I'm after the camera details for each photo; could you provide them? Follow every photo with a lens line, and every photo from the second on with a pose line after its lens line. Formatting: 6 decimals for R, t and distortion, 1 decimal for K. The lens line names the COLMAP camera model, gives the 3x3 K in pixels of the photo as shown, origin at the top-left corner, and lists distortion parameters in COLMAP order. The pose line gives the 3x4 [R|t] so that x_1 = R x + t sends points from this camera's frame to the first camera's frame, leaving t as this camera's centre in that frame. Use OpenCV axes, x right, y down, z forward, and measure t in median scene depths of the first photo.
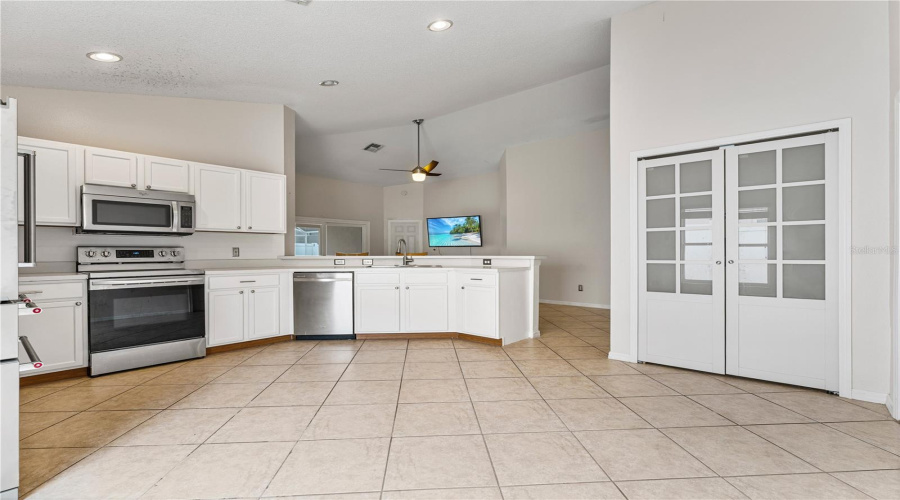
lens RADIAL K [[406.1, 0, 450.7], [0, 406.1, 250.9], [0, 0, 1]] dist [-0.000893, 0.000576]
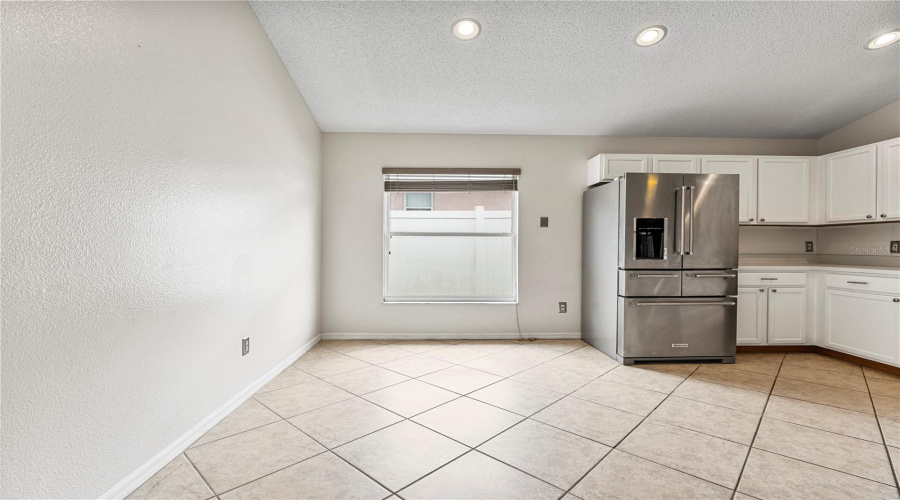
lens RADIAL K [[406.1, 0, 454.3], [0, 406.1, 244.4], [0, 0, 1]] dist [-0.000893, 0.000576]
pose [[-0.722017, -0.000383, -0.691875, 0.395069], [-0.000772, 1.000000, 0.000252, -0.002671], [0.691875, 0.000716, -0.722017, 0.737131]]
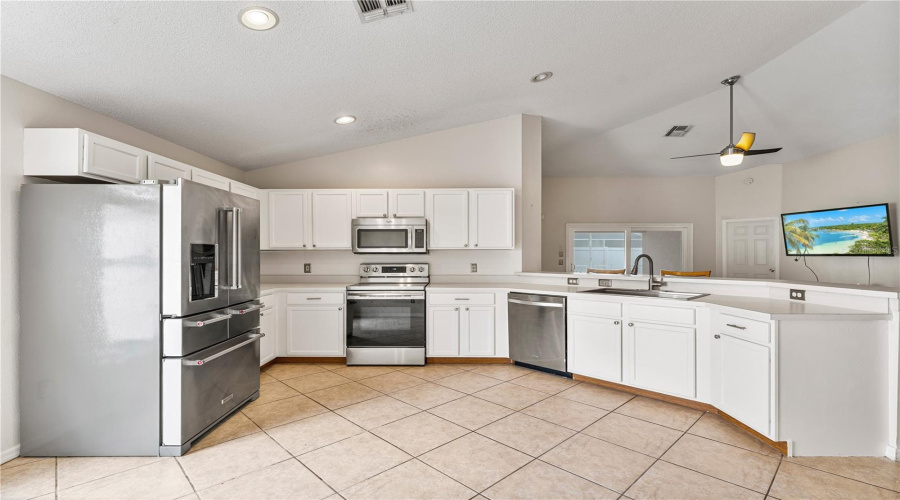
lens RADIAL K [[406.1, 0, 445.2], [0, 406.1, 255.1], [0, 0, 1]] dist [-0.000893, 0.000576]
pose [[0.644833, 0.001544, -0.764322, 0.250900], [0.003158, 0.999984, 0.004685, -0.039759], [0.764317, -0.005435, 0.644817, 0.305391]]
